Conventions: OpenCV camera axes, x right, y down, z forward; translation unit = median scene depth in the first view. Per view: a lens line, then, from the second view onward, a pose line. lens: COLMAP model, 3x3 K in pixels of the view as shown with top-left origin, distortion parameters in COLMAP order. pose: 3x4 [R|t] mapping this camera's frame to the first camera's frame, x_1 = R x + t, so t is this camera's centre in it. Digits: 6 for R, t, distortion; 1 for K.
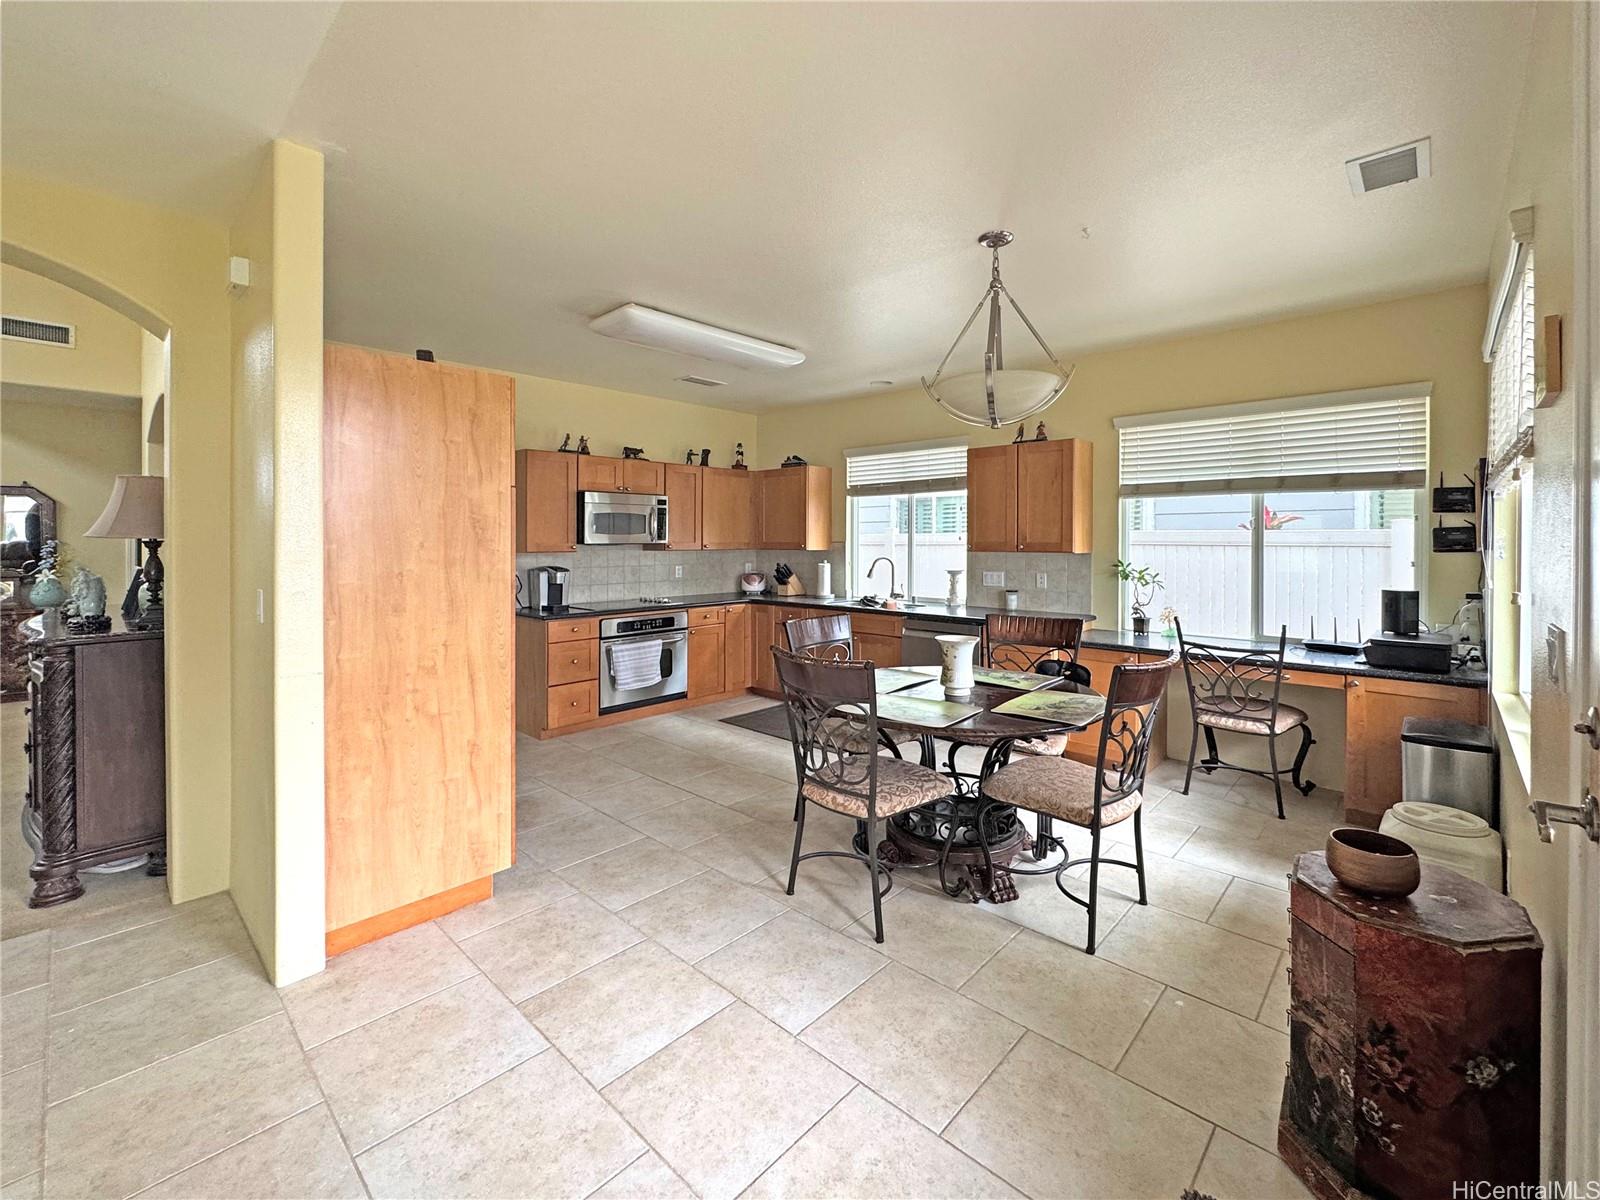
lens RADIAL K [[647.4, 0, 747.9], [0, 647.4, 549.9], [0, 0, 1]] dist [-0.002978, -0.000166]
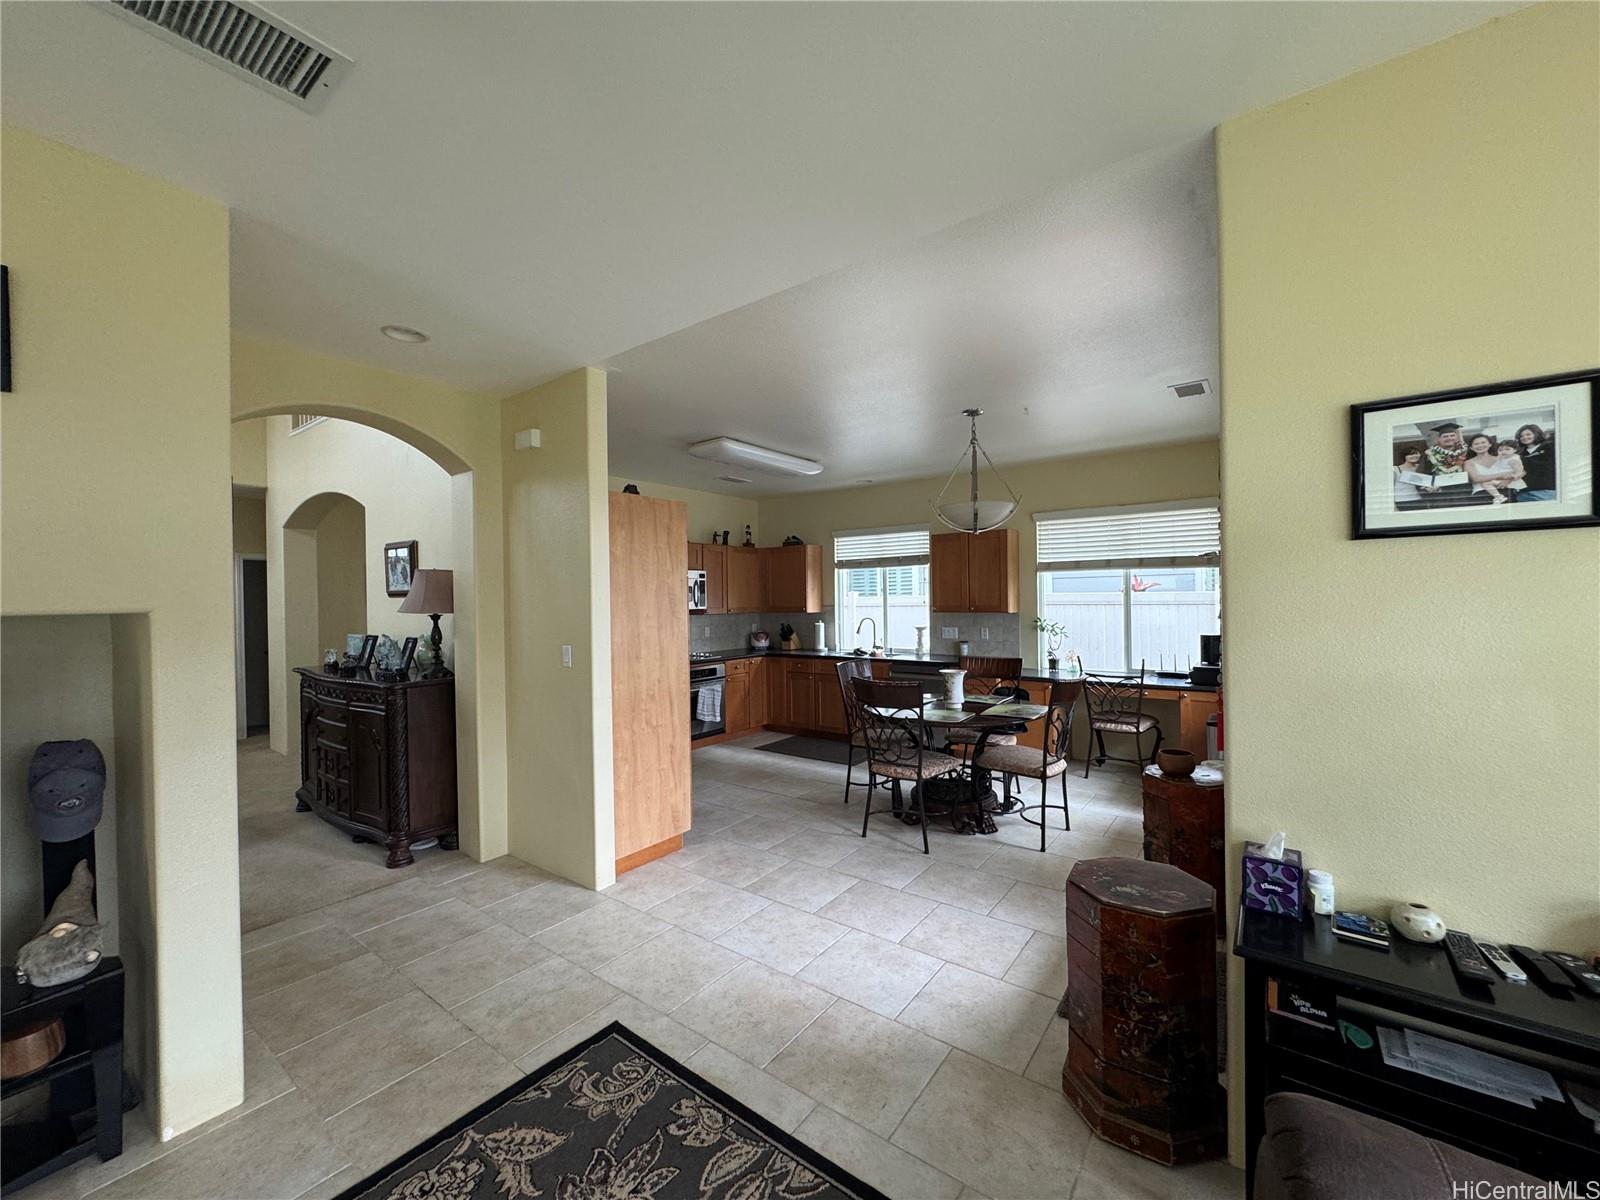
lens RADIAL K [[642.0, 0, 800.0], [0, 642.0, 600.0], [0, 0, 1]] dist [0.000857, 0.000100]
pose [[0.981057, -0.008870, 0.193517, -0.239904], [0.011703, 0.999840, -0.013505, -0.011168], [-0.193366, 0.015514, 0.981004, -0.310890]]
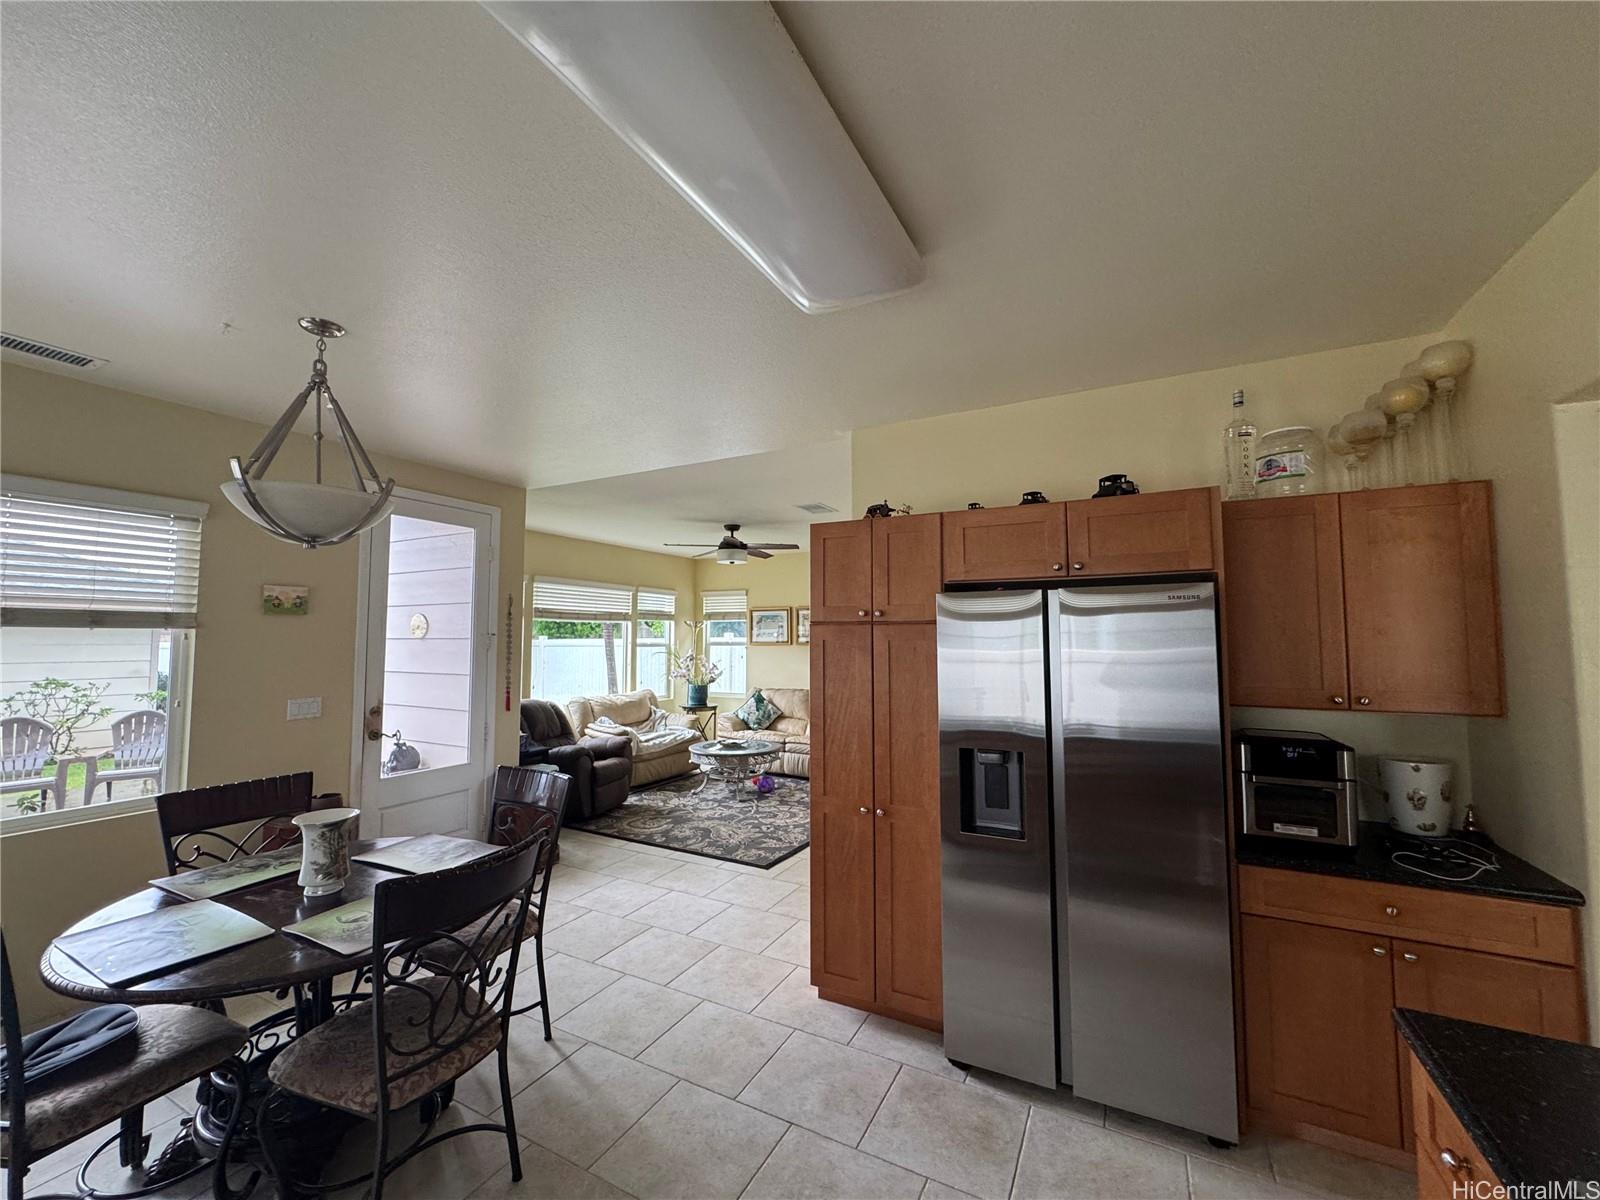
lens RADIAL K [[642.0, 0, 800.0], [0, 642.0, 600.0], [0, 0, 1]] dist [0.000857, 0.000100]
pose [[-0.938627, -0.019620, -0.344376, 0.019519], [-0.002463, 0.998737, -0.050188, -0.049510], [0.344926, -0.046260, -0.937489, 1.222733]]
